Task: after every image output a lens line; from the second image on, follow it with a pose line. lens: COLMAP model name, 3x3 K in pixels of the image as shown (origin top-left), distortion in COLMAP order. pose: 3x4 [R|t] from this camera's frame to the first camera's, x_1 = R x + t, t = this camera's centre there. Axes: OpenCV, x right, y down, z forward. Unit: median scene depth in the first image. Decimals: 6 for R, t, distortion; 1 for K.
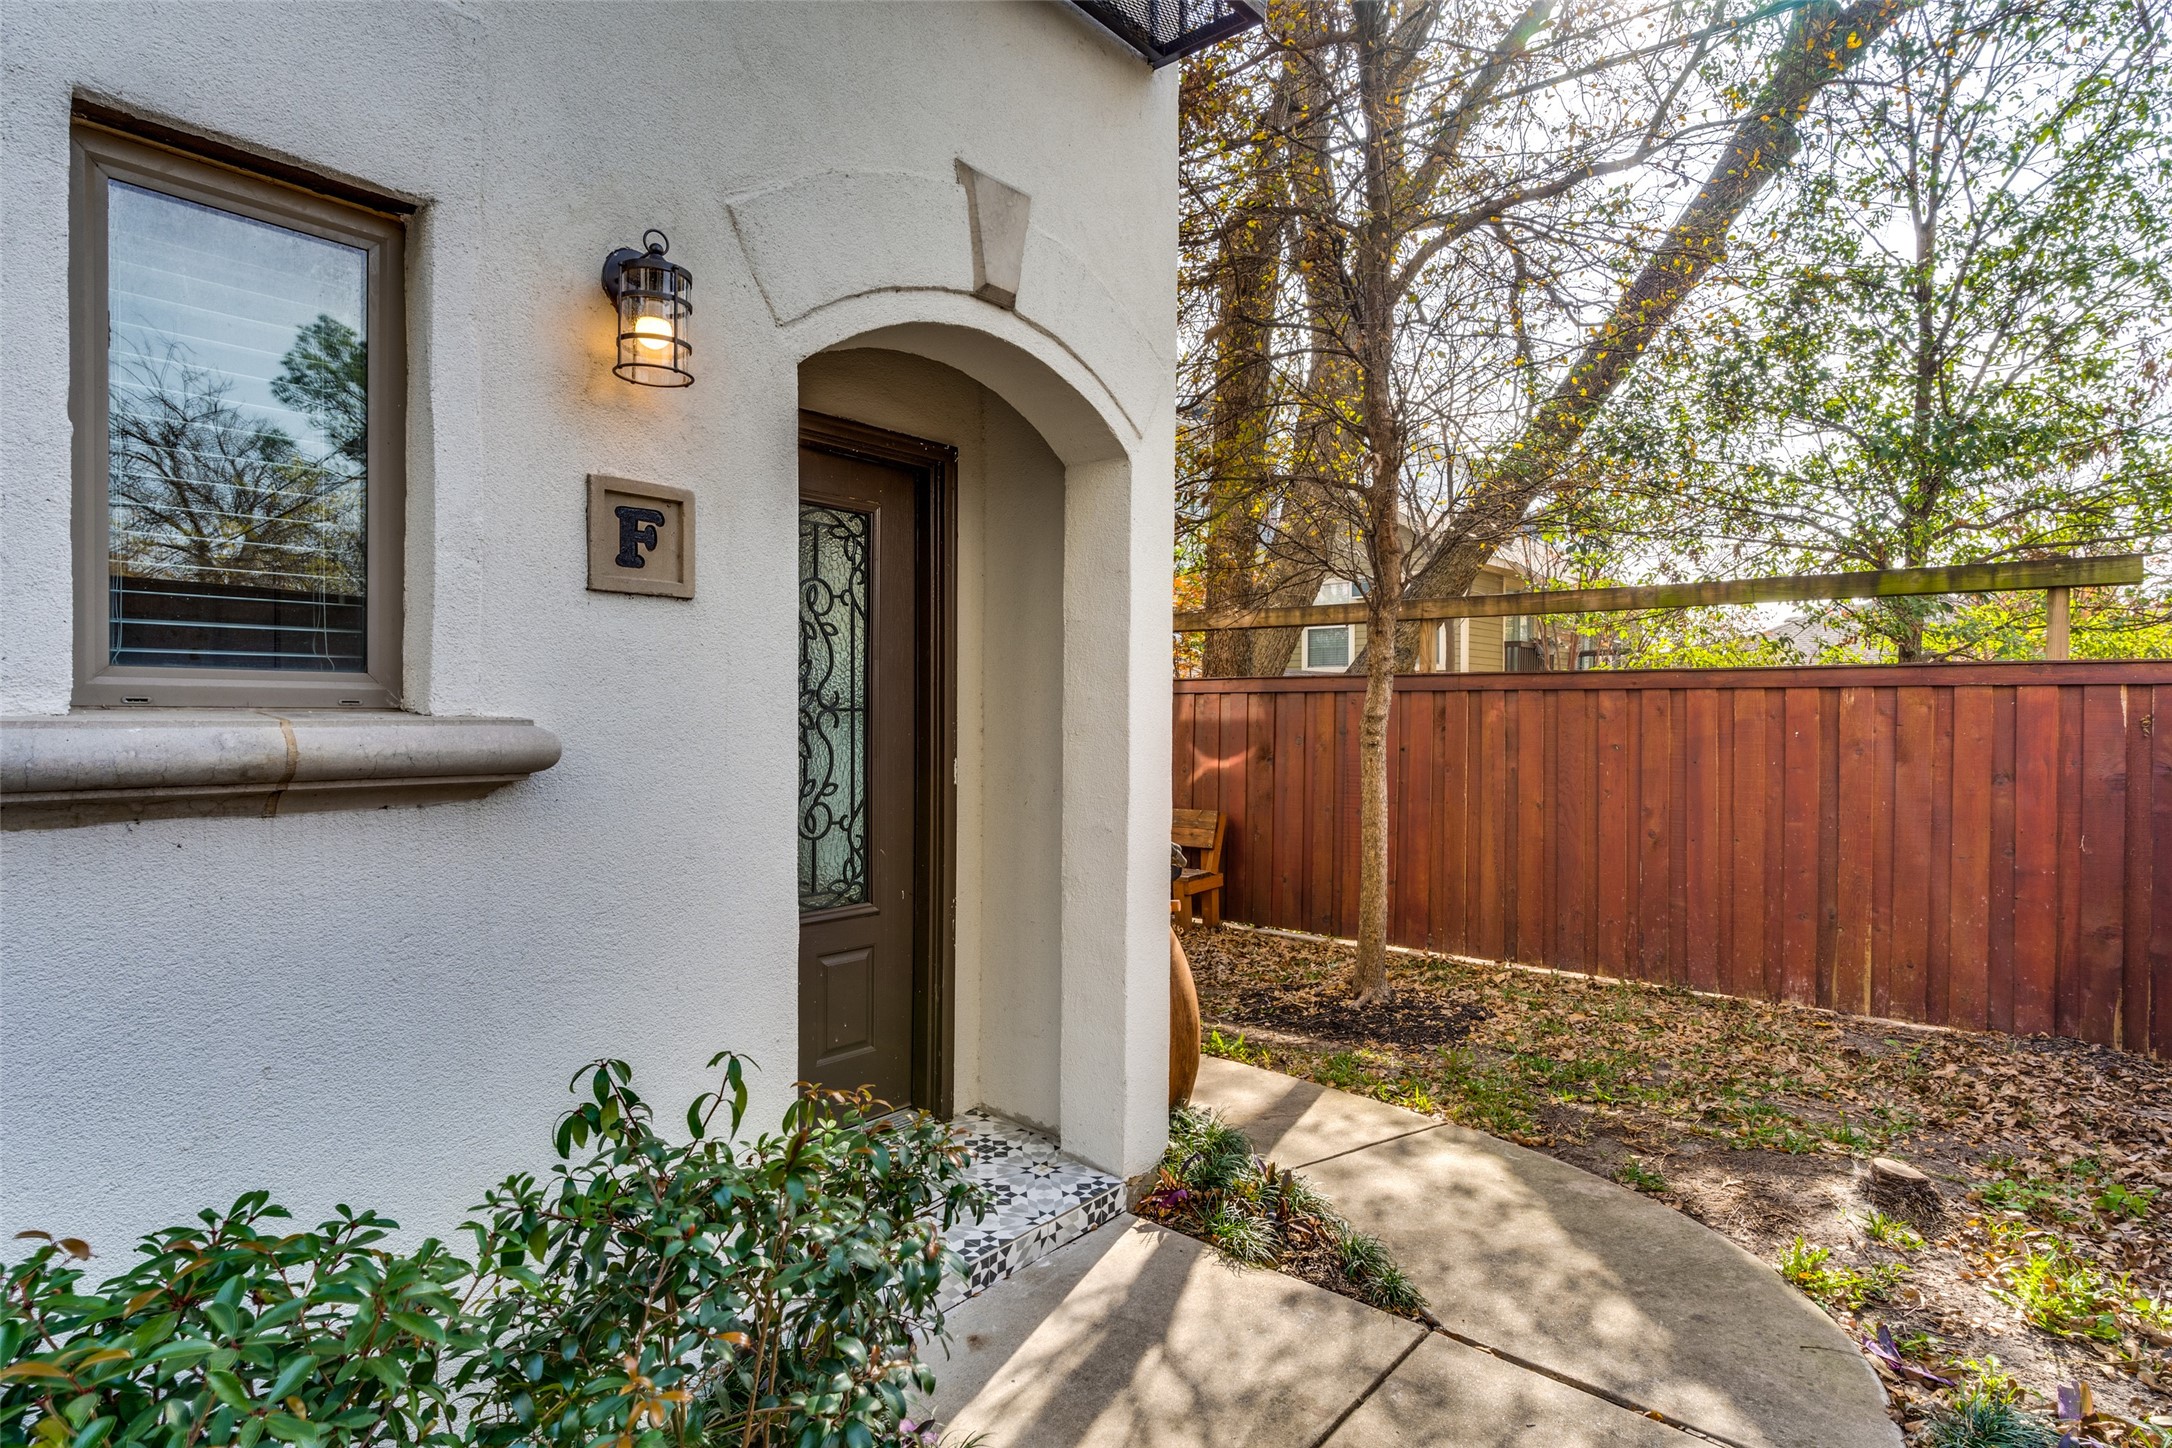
lens RADIAL K [[1142.7, 0, 1086.2], [0, 1142.7, 733.8], [0, 0, 1]] dist [0.004777, -0.001535]
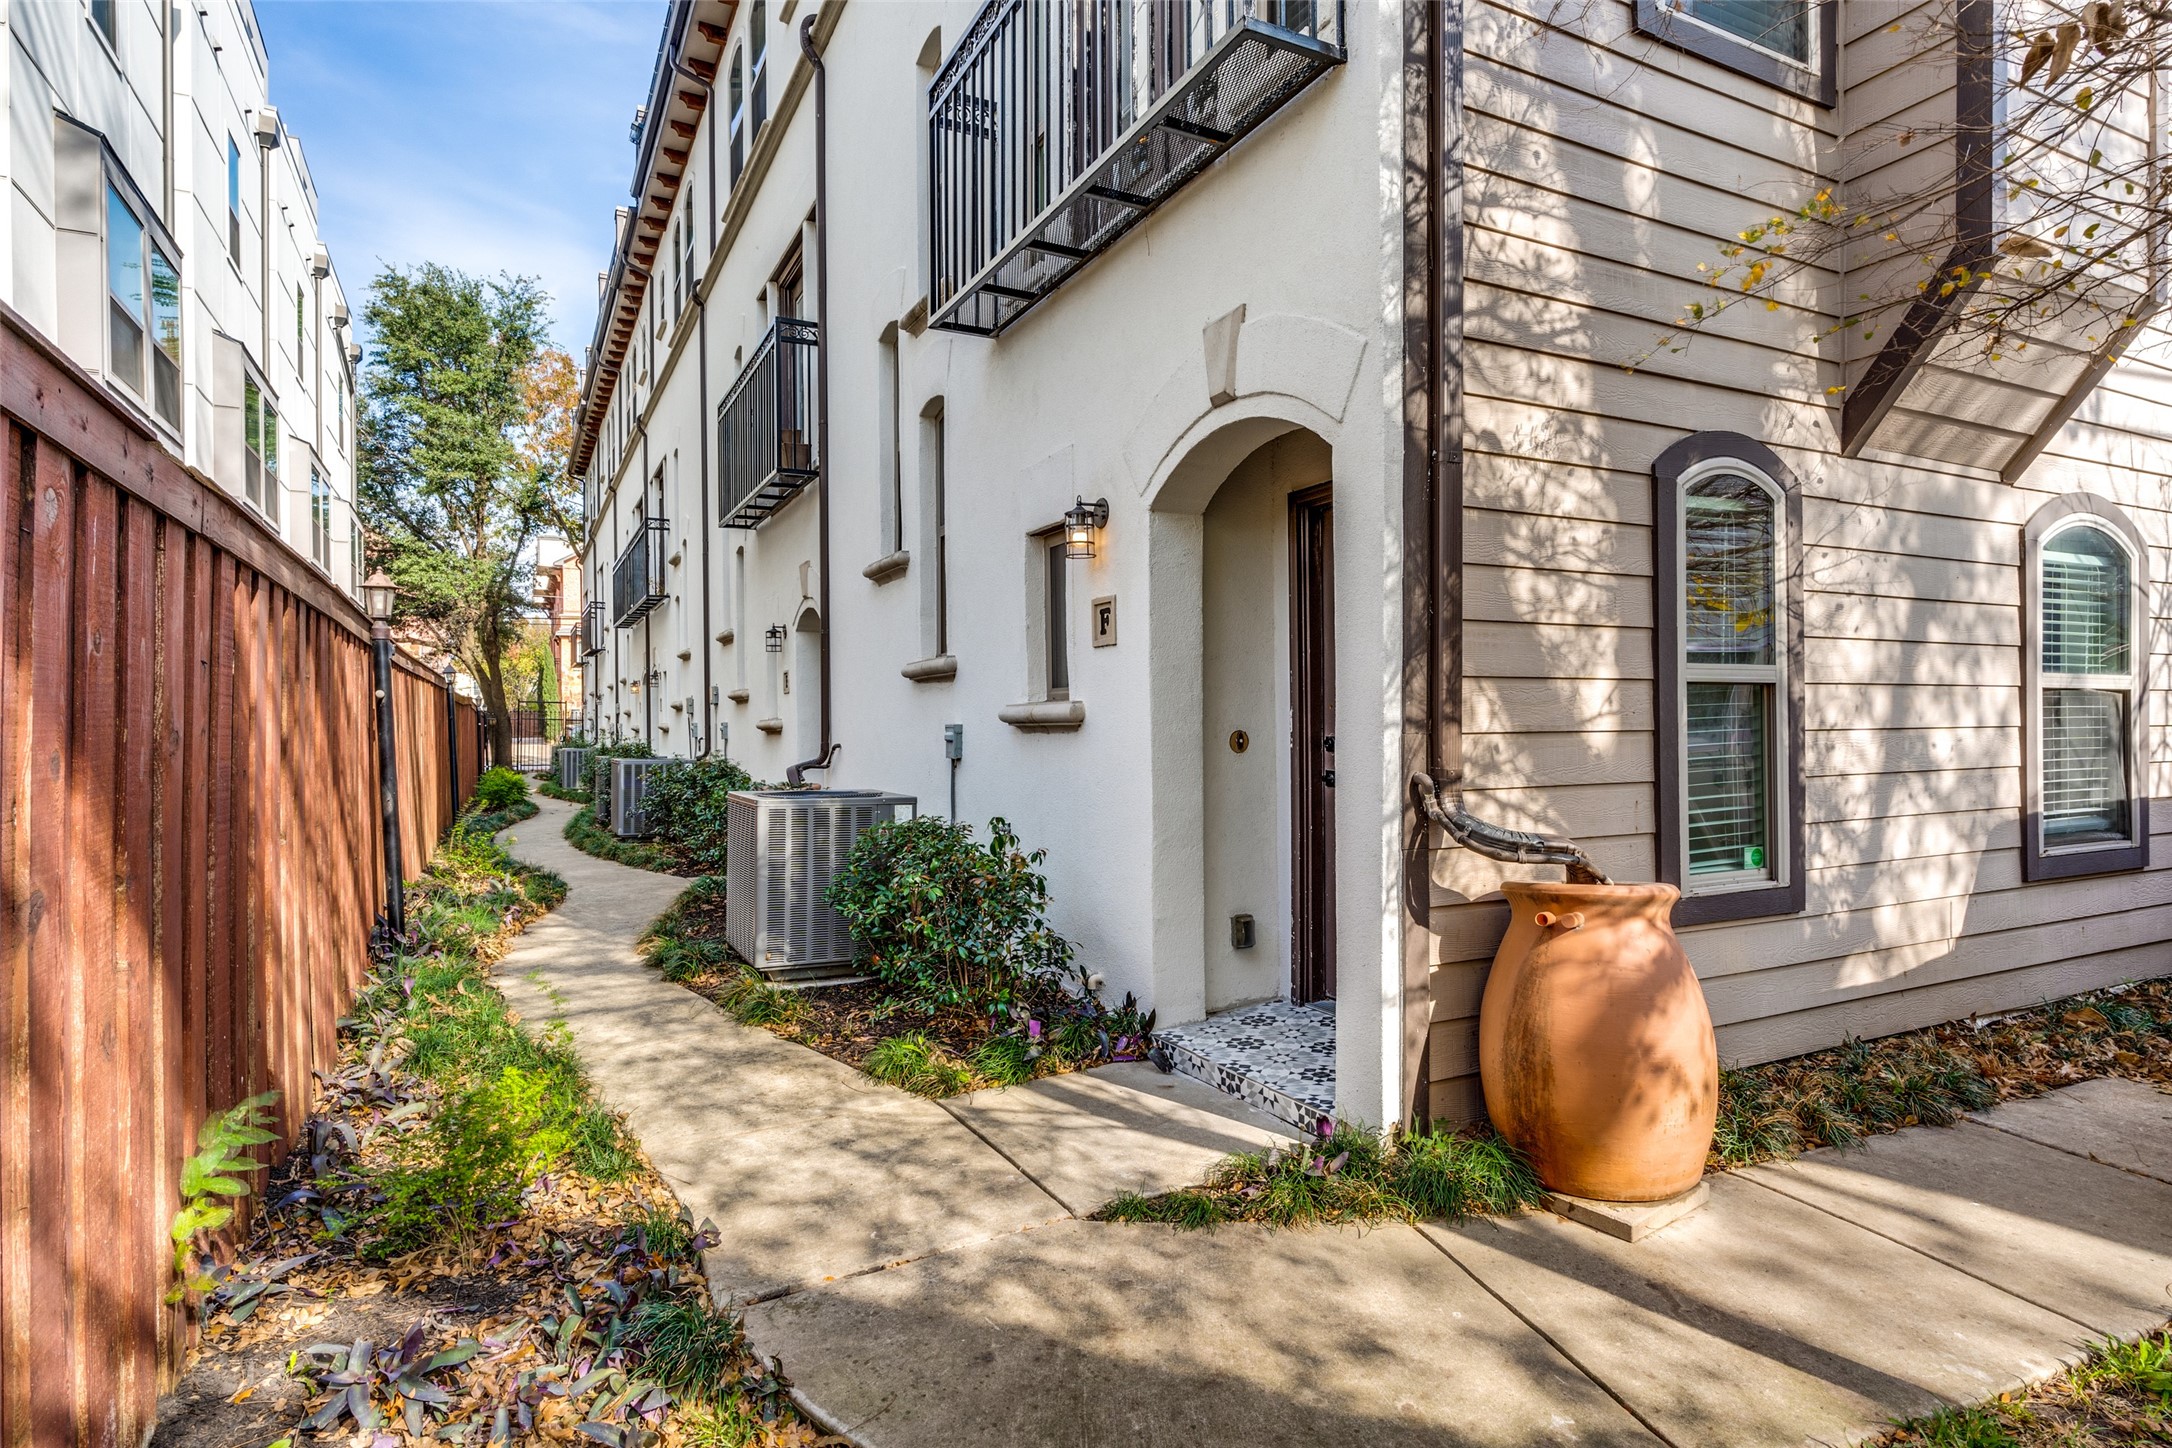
lens RADIAL K [[1142.7, 0, 1086.8], [0, 1142.7, 720.9], [0, 0, 1]] dist [0.004777, -0.001535]
pose [[-0.391557, -0.007247, -0.920125, 1.314190], [-0.007359, 0.999962, -0.004744, 0.030033], [0.920125, 0.004913, -0.391595, 1.415522]]
